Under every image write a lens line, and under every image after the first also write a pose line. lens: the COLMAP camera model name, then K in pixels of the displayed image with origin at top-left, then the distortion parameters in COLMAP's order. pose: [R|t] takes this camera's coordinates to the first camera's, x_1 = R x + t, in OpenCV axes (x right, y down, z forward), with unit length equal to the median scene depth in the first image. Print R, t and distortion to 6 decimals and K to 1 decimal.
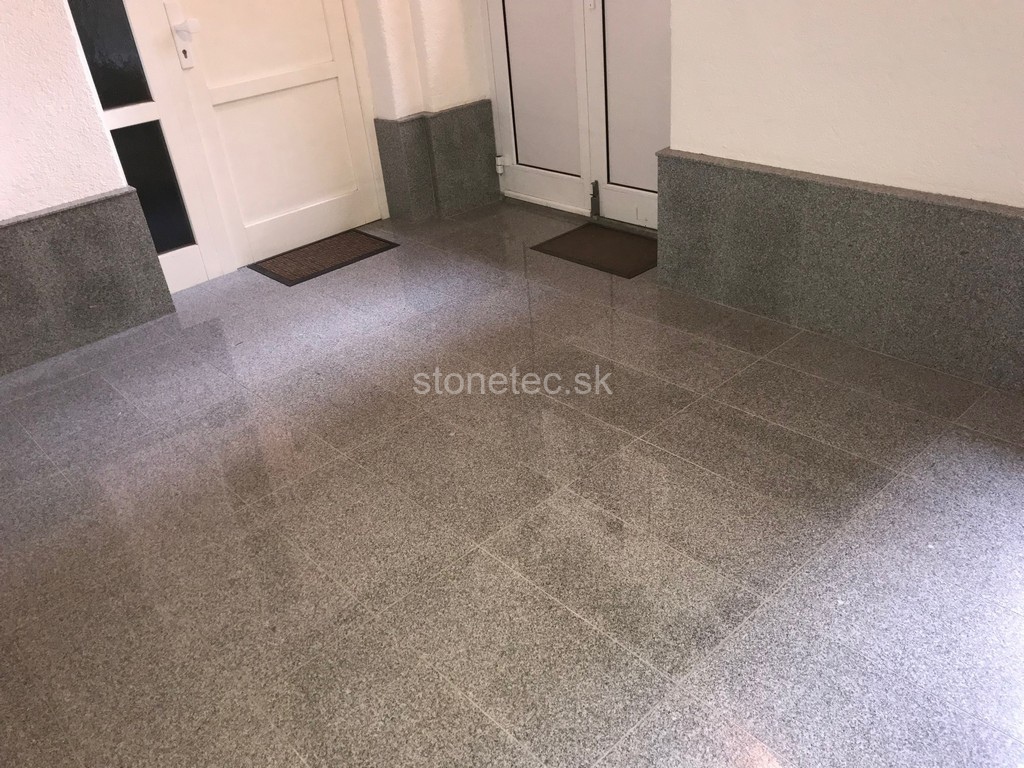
lens RADIAL K [[836.4, 0, 512.0], [0, 836.4, 384.0], [0, 0, 1]] dist [0.049647, -0.003772]
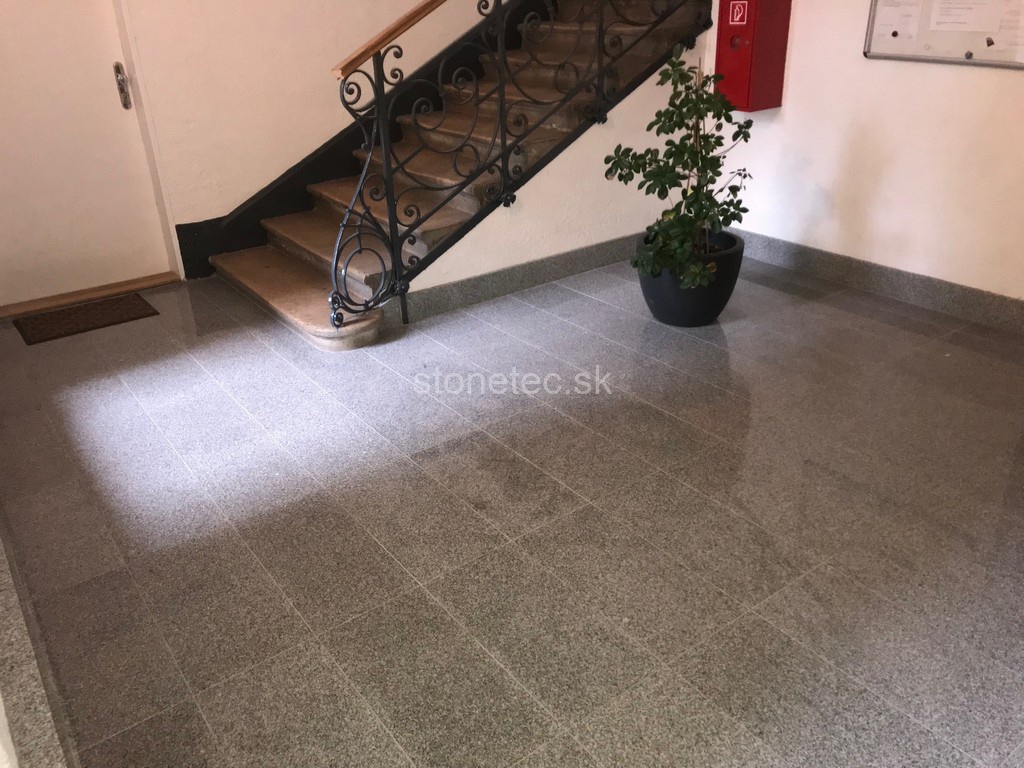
lens RADIAL K [[836.4, 0, 512.0], [0, 836.4, 384.0], [0, 0, 1]] dist [0.049647, -0.003772]
pose [[-0.987231, 0.064998, 0.145429, -0.110749], [0.156620, 0.562623, 0.811742, -0.887807], [-0.029060, 0.824154, -0.565619, 1.468907]]
